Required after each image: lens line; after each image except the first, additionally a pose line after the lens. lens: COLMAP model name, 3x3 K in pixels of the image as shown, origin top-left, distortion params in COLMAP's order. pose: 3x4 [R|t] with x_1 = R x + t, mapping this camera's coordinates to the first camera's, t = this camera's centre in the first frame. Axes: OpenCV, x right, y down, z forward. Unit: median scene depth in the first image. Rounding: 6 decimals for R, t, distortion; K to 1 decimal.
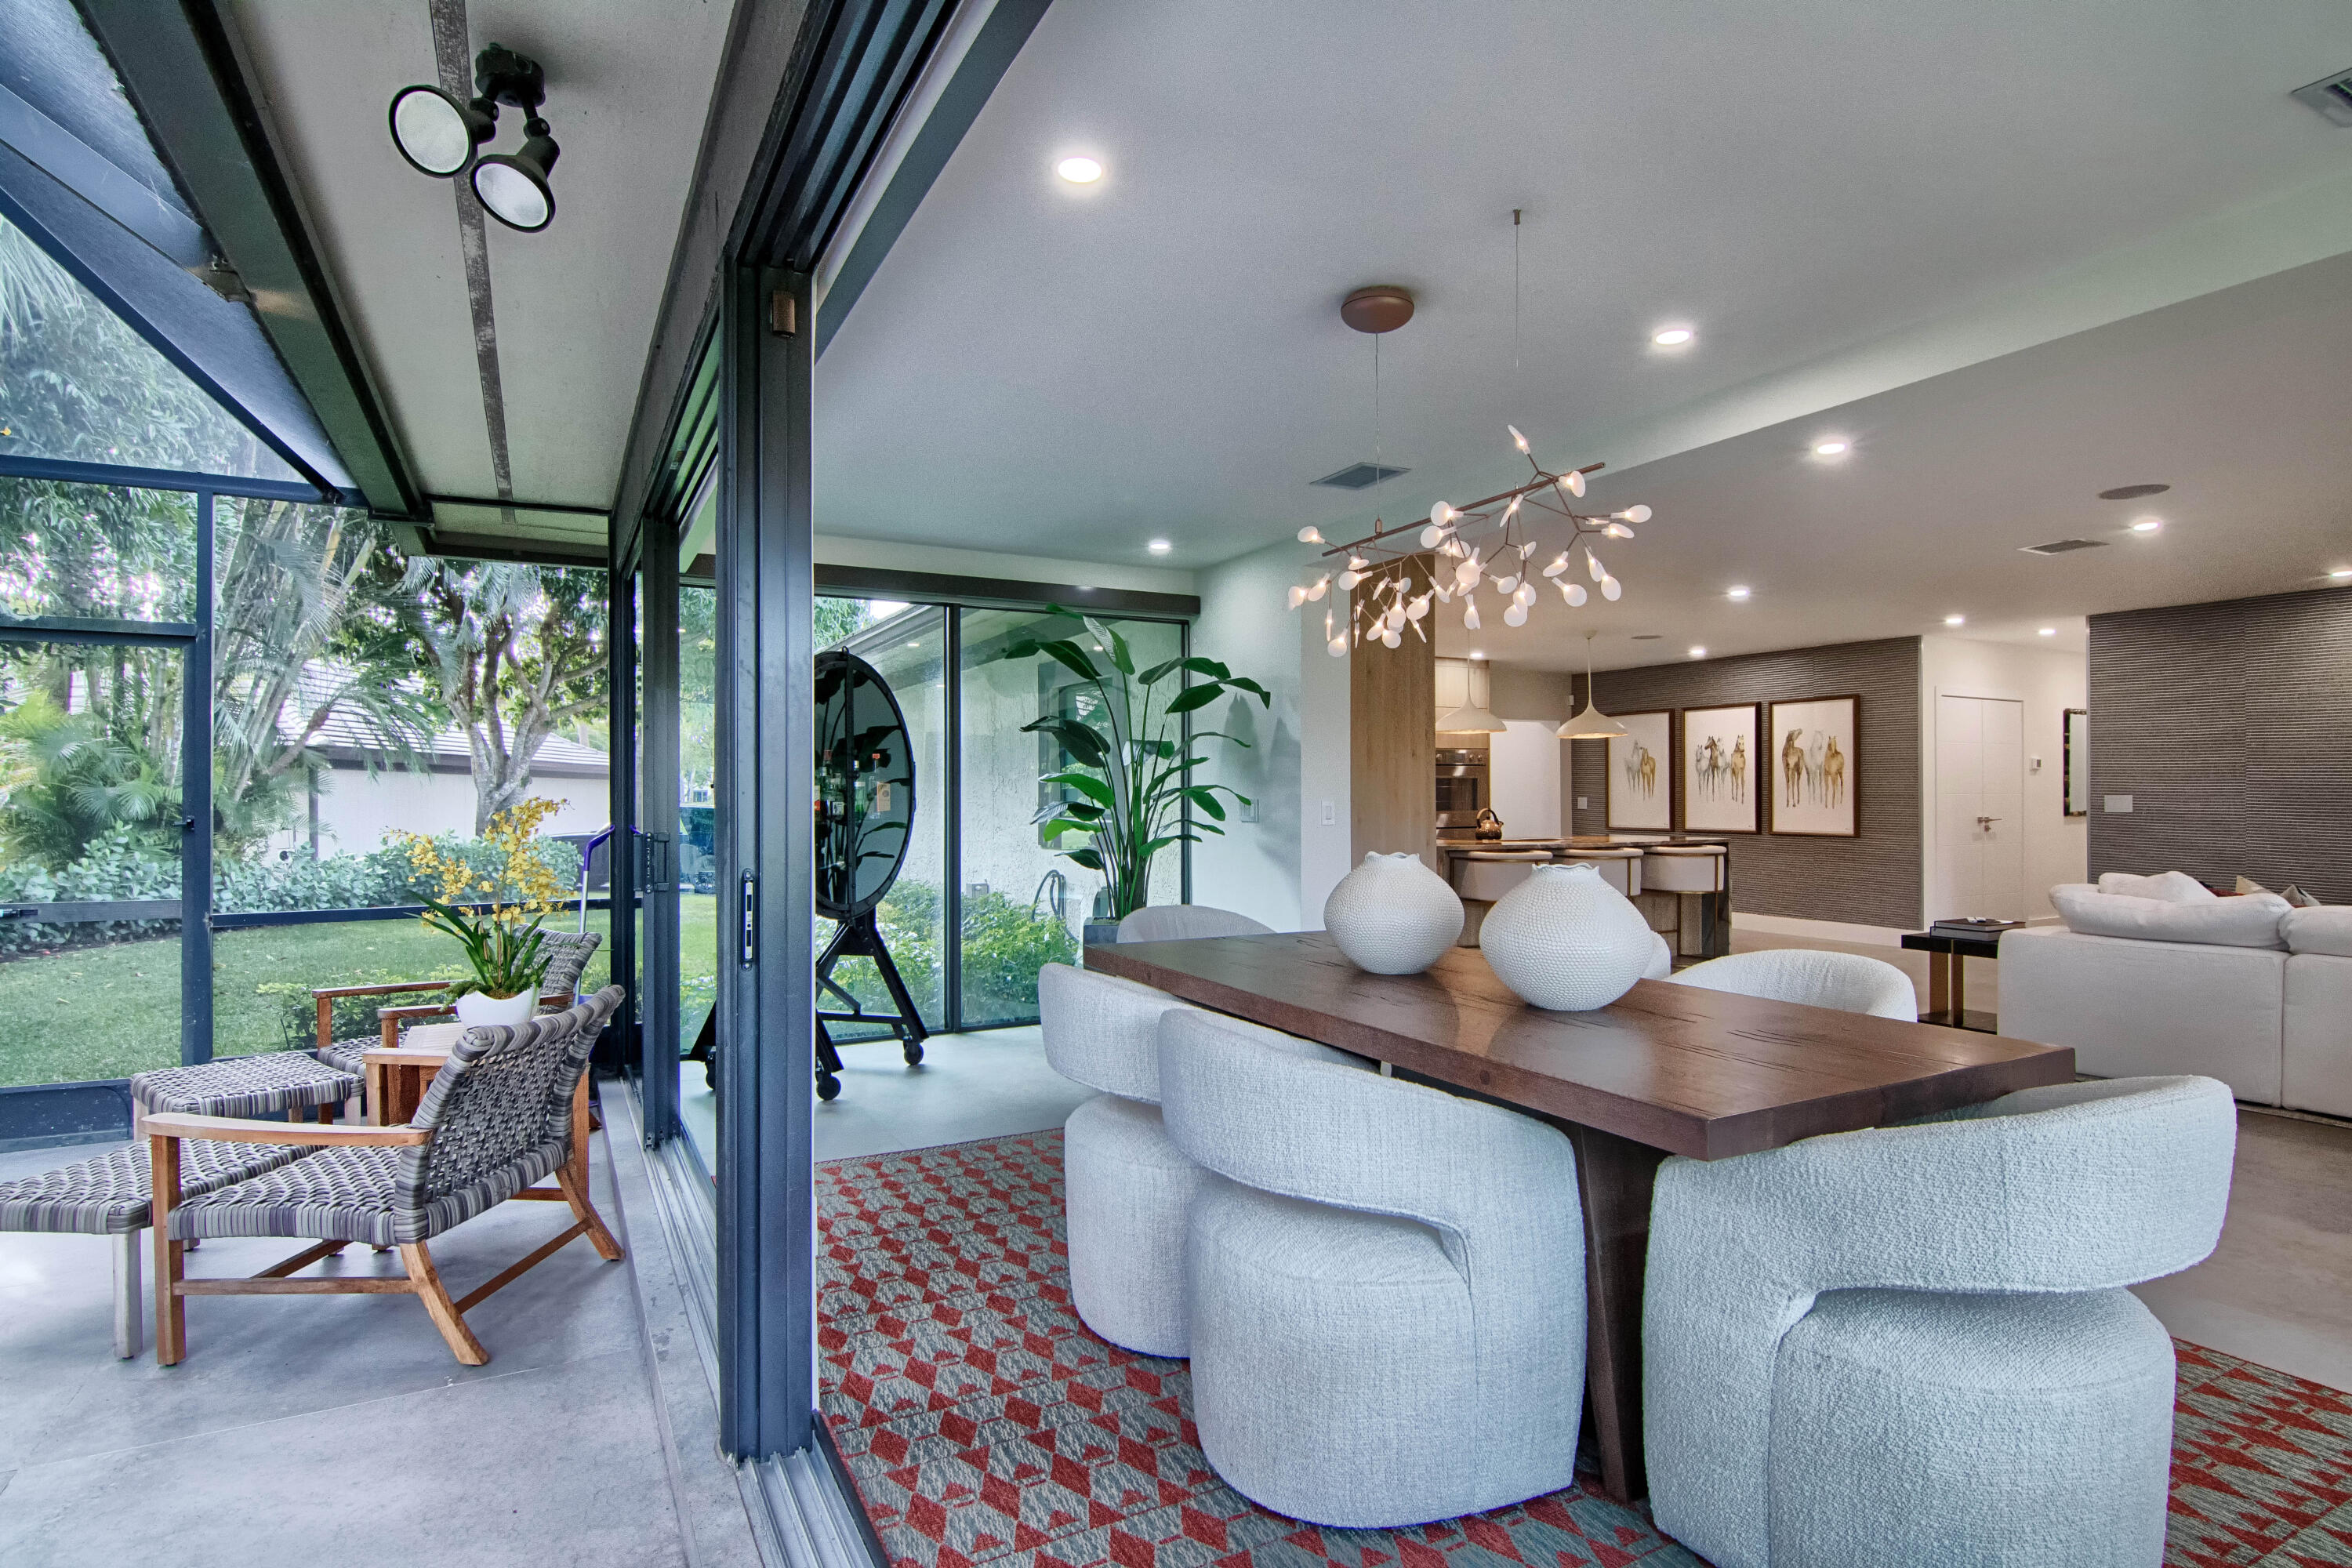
lens RADIAL K [[1192.5, 0, 1173.3], [0, 1192.5, 788.5], [0, 0, 1]] dist [-0.024909, -0.000545]
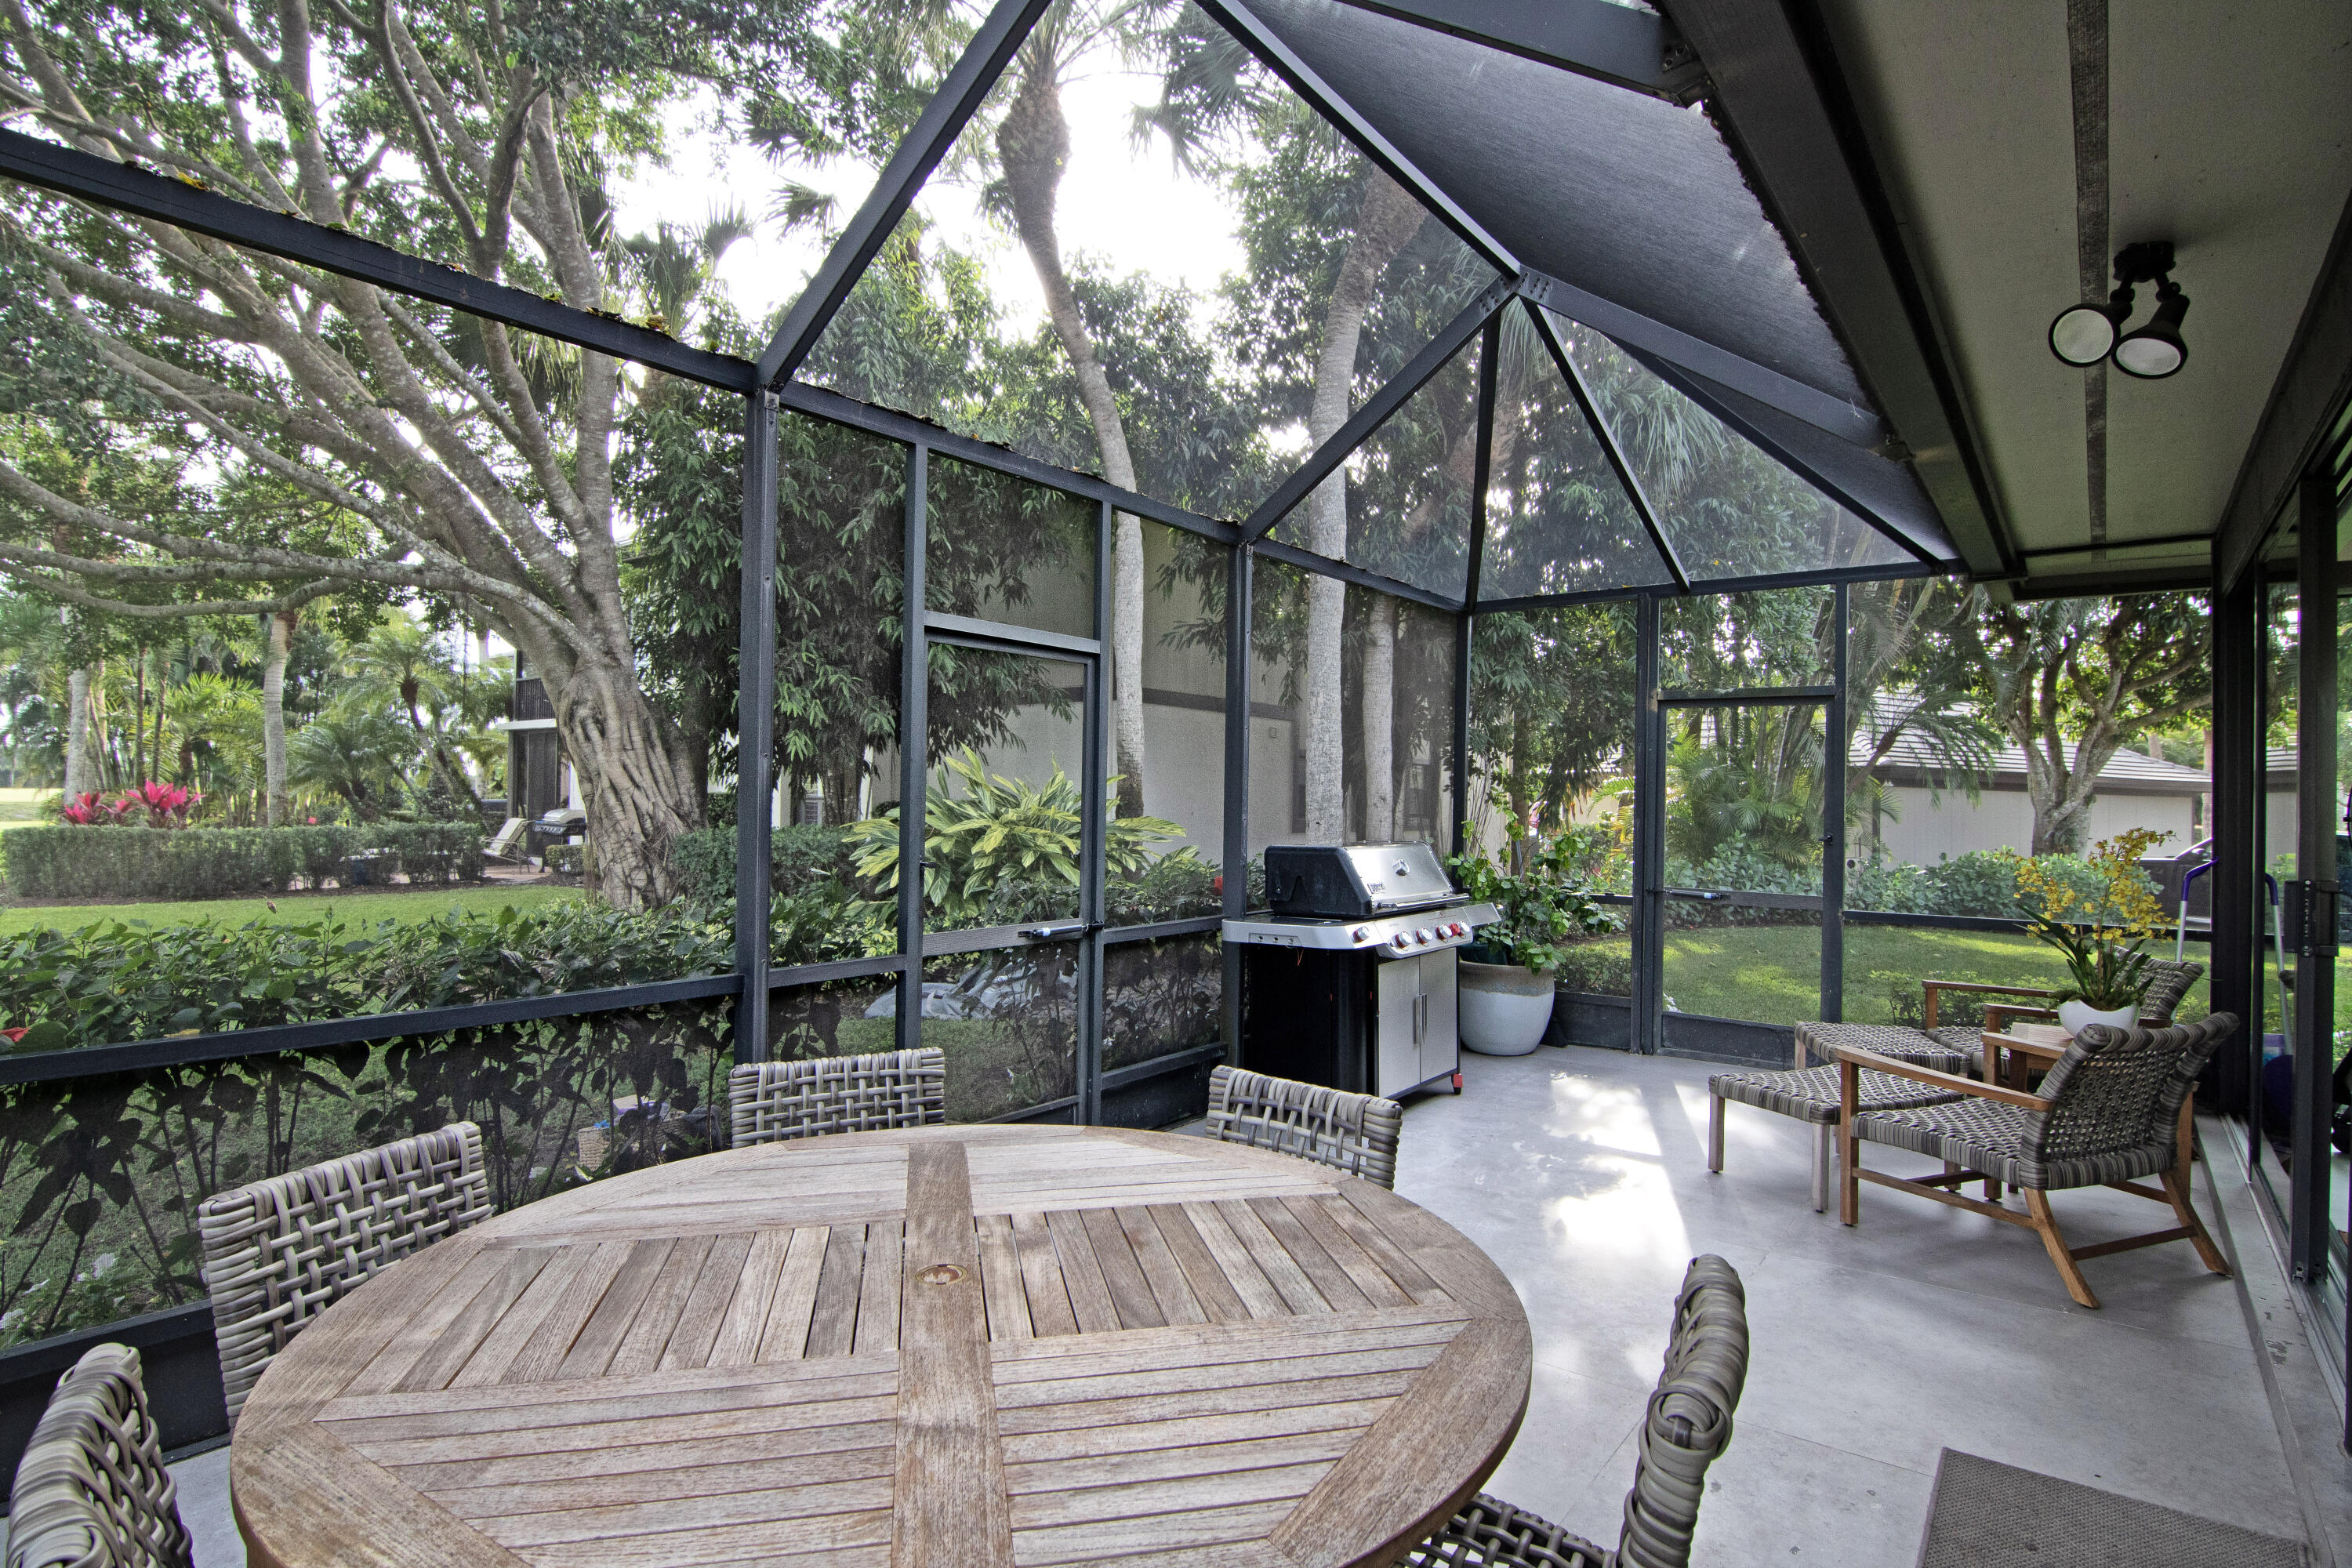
lens RADIAL K [[1192.5, 0, 1173.3], [0, 1192.5, 788.5], [0, 0, 1]] dist [-0.024909, -0.000545]
pose [[0.402358, 0.001930, -0.915480, 0.080245], [-0.012504, 0.999916, -0.003388, -0.013952], [0.915397, 0.012810, 0.402348, -0.225794]]
